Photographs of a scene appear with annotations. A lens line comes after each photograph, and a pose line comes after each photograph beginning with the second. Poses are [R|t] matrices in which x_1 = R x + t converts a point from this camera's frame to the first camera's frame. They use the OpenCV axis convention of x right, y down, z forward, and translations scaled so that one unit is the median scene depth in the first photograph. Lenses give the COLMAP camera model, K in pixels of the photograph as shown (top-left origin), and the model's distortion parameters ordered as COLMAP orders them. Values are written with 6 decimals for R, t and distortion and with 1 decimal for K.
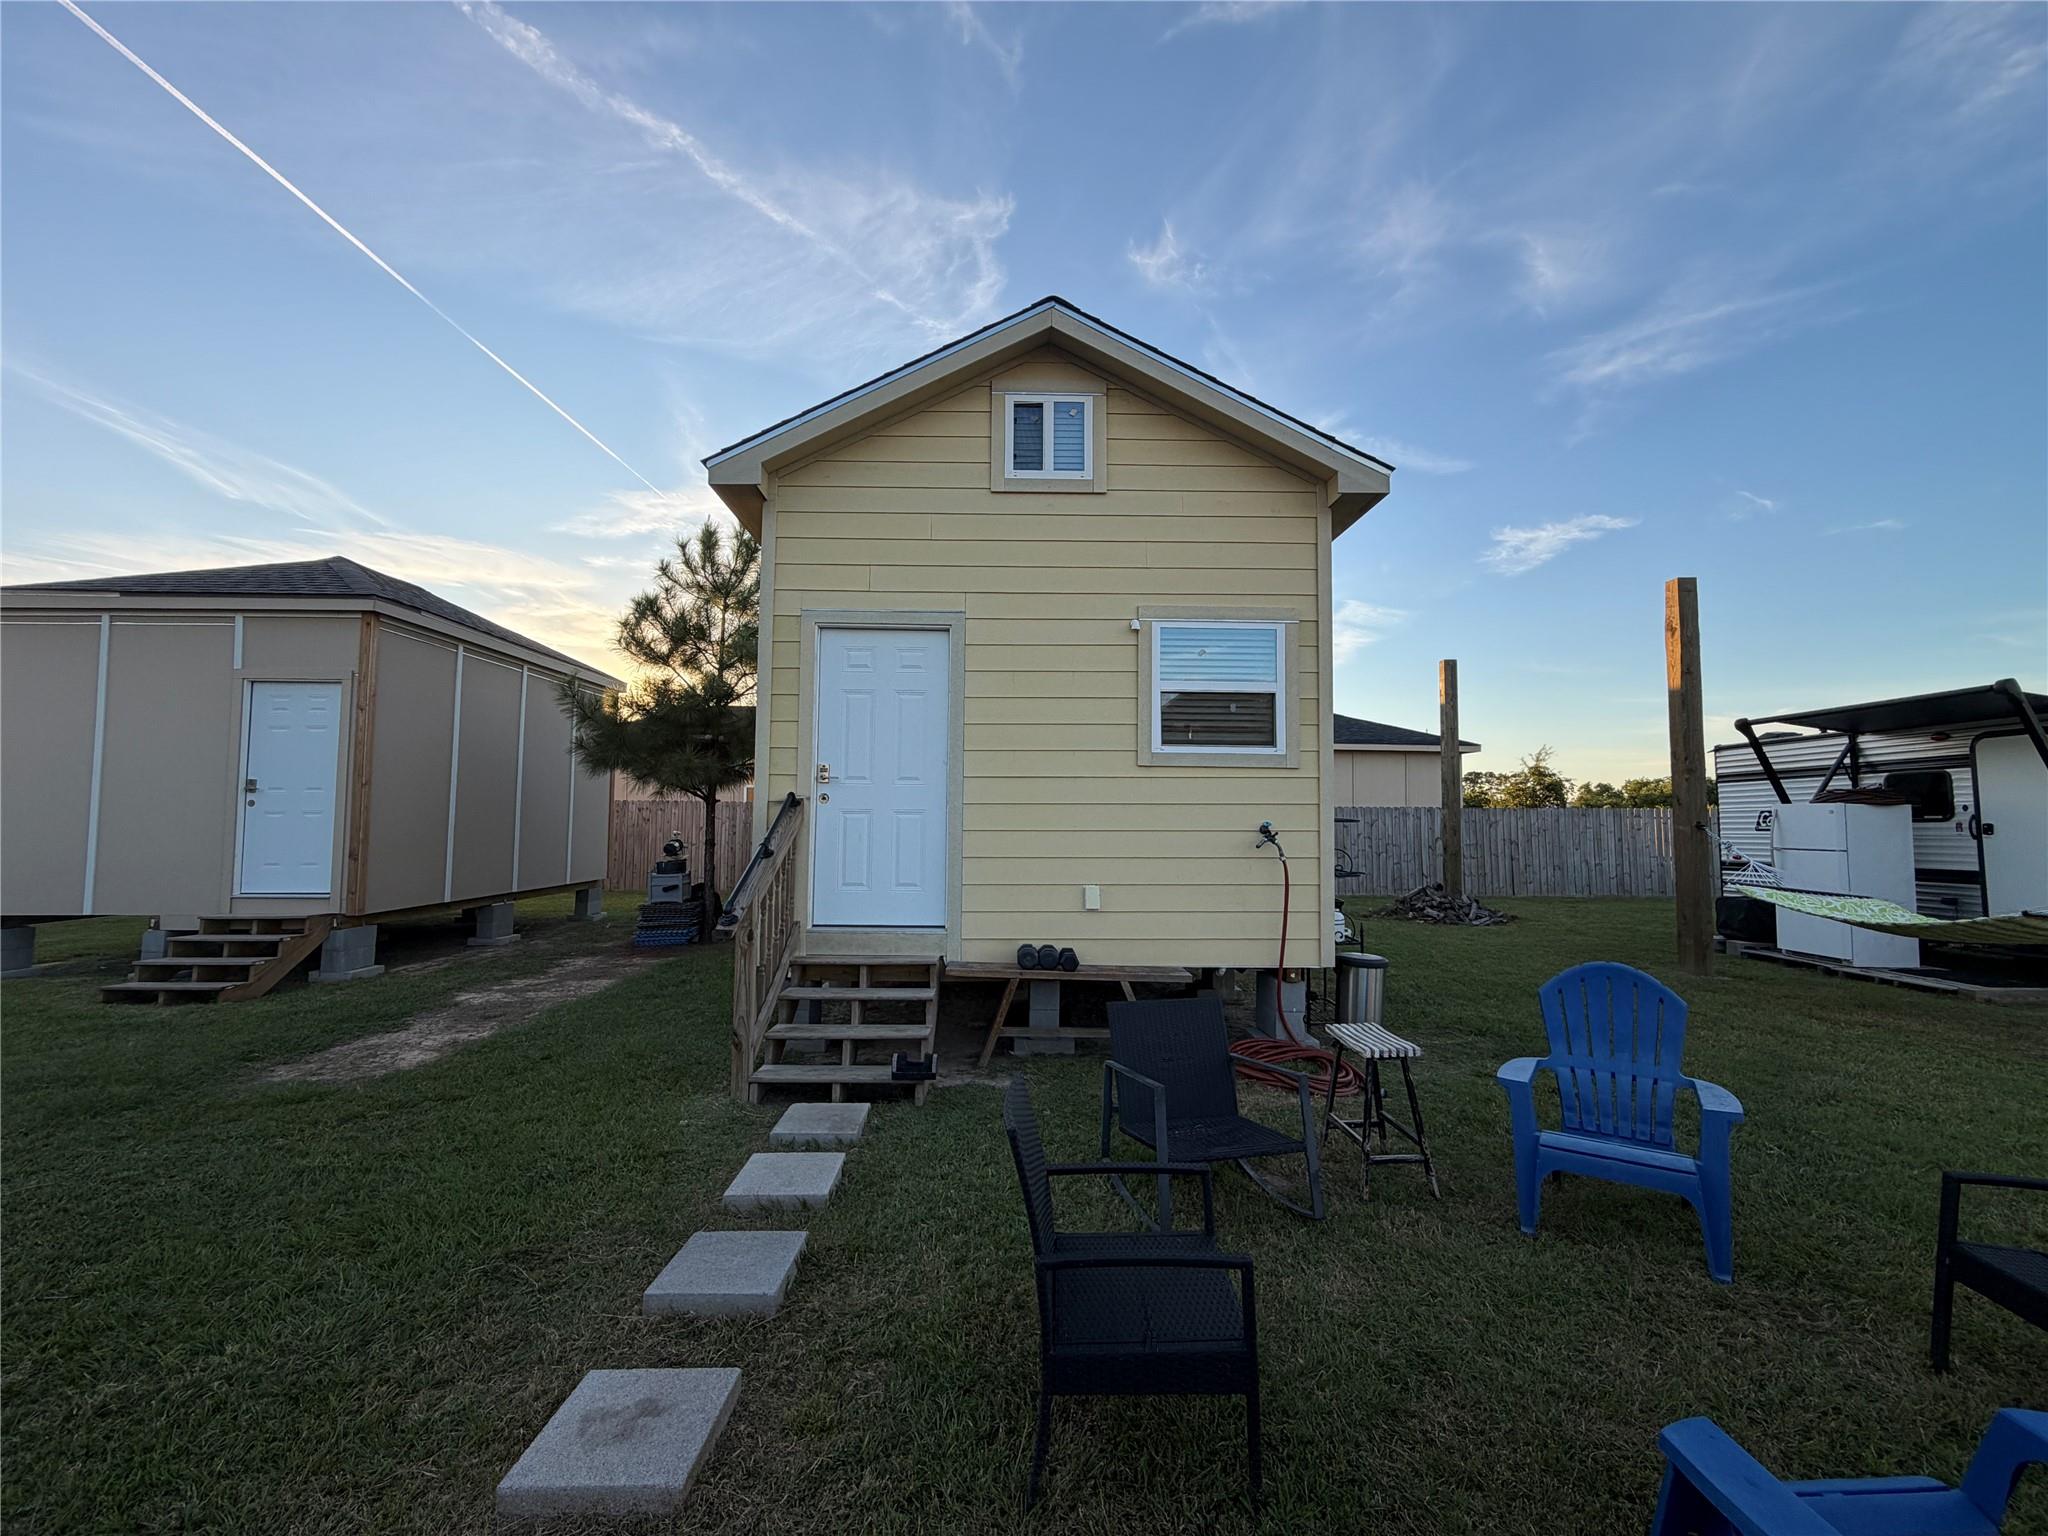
lens RADIAL K [[834.1, 0, 1002.7], [0, 834.1, 770.1], [0, 0, 1]] dist [-0.000229, -0.000033]
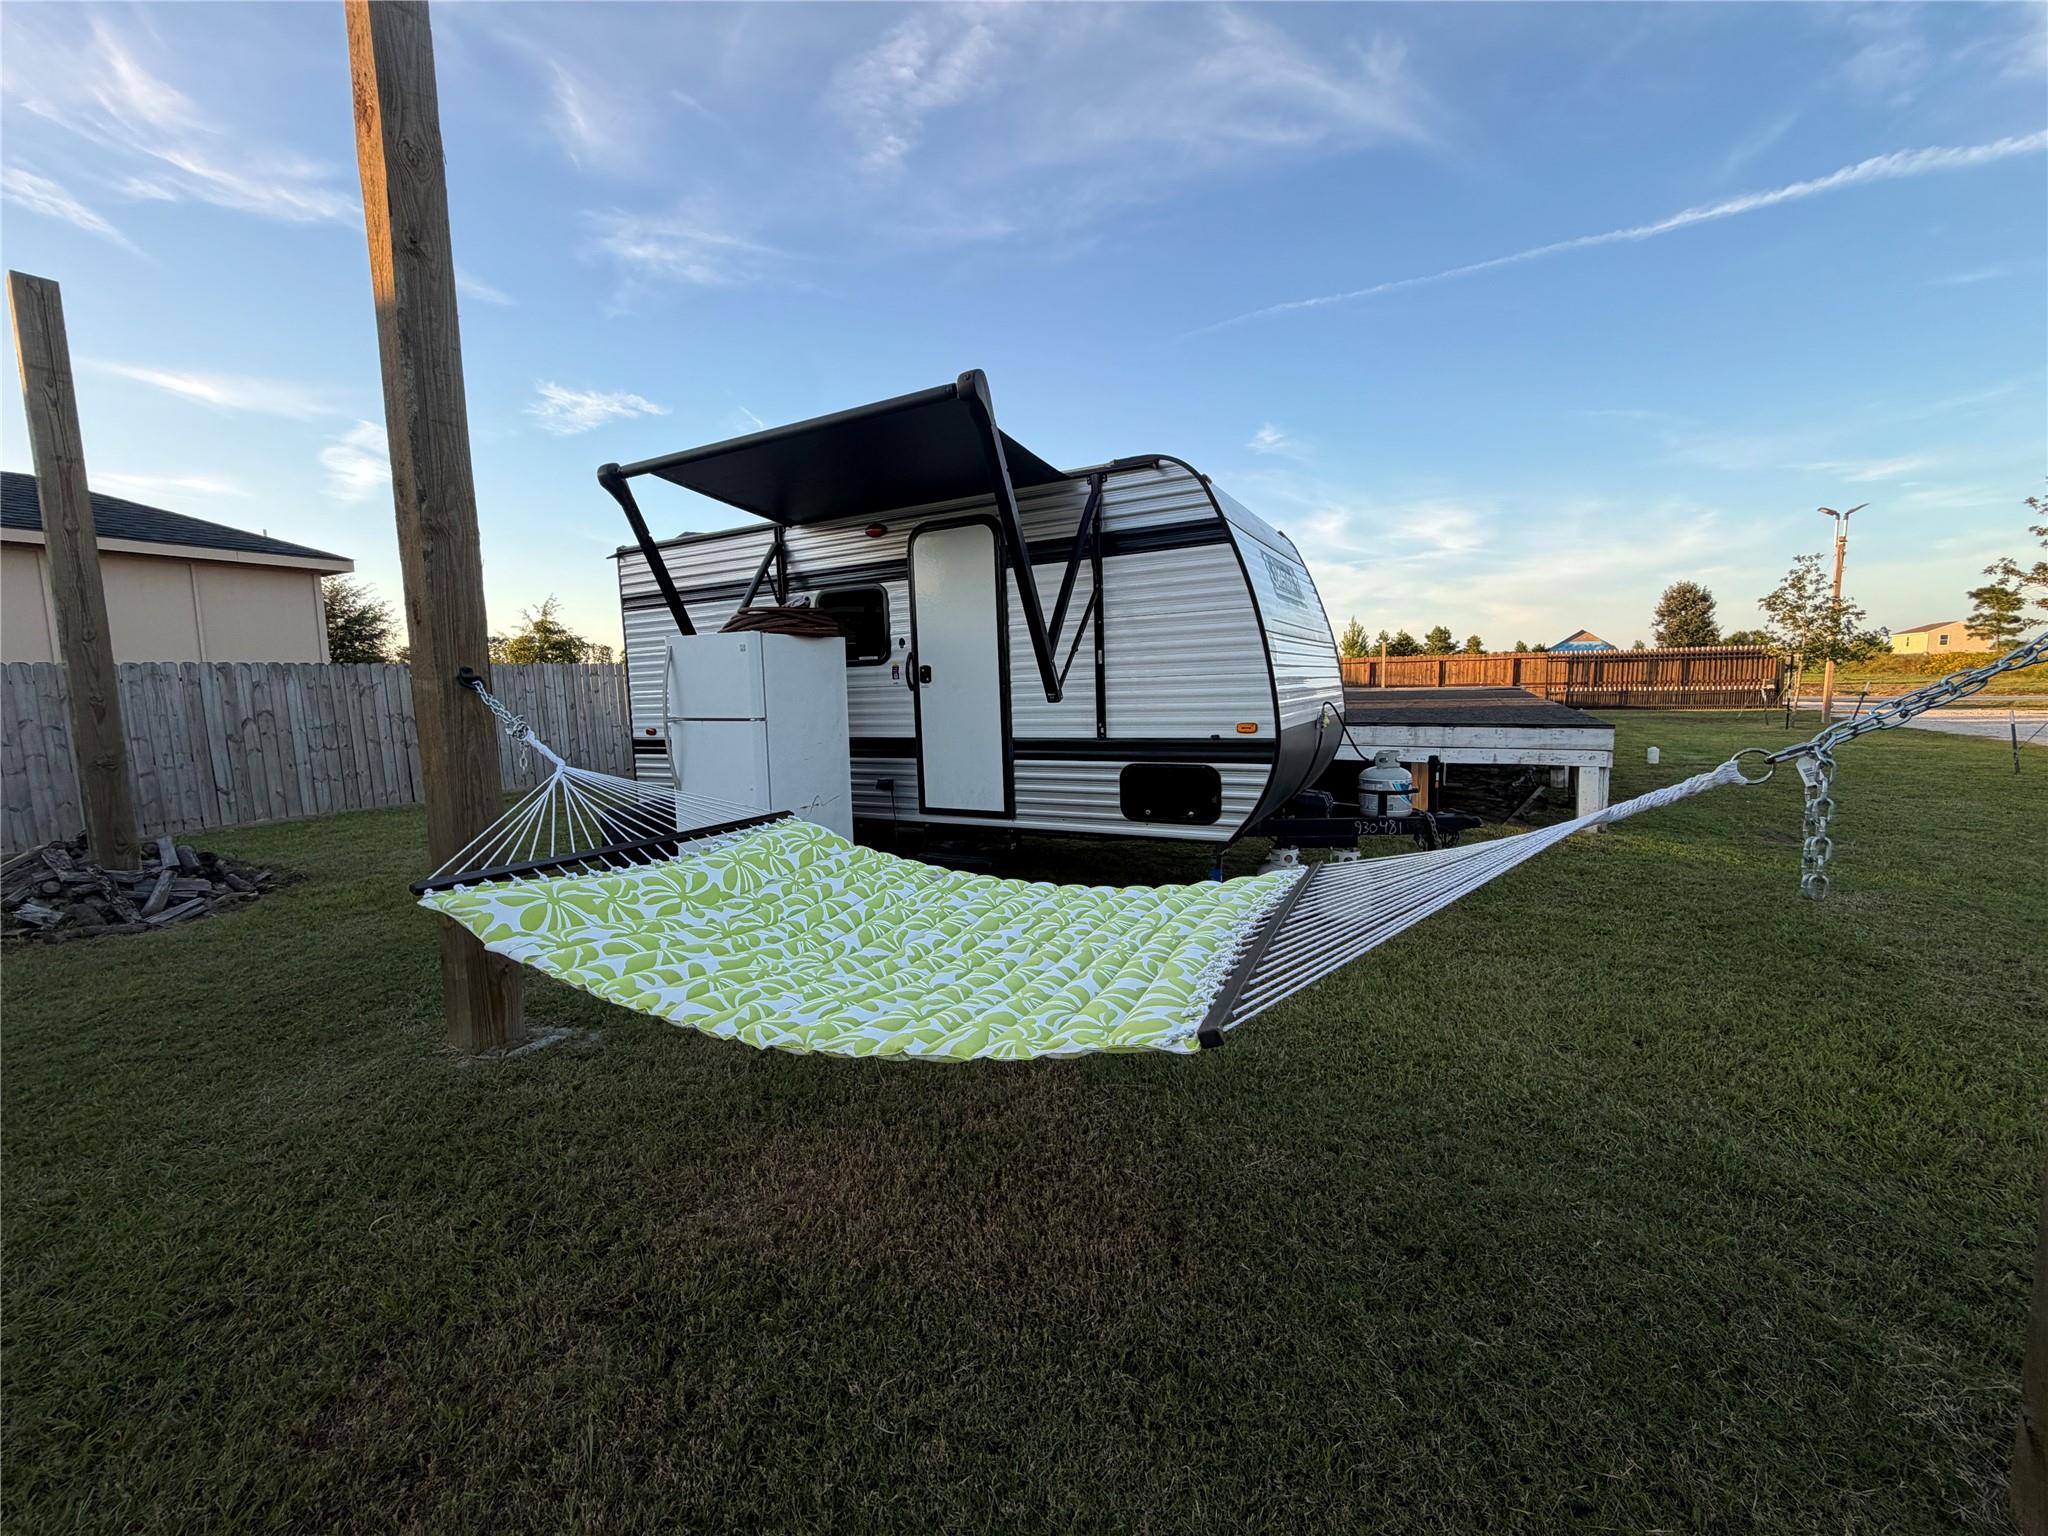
lens RADIAL K [[834.1, 0, 1016.3], [0, 834.1, 768.6], [0, 0, 1]] dist [-0.000229, -0.000033]
pose [[0.512756, -0.112067, 0.851188, 0.309710], [-0.022805, 0.989316, 0.143991, 0.023020], [-0.858231, -0.093244, 0.504723, 0.285791]]
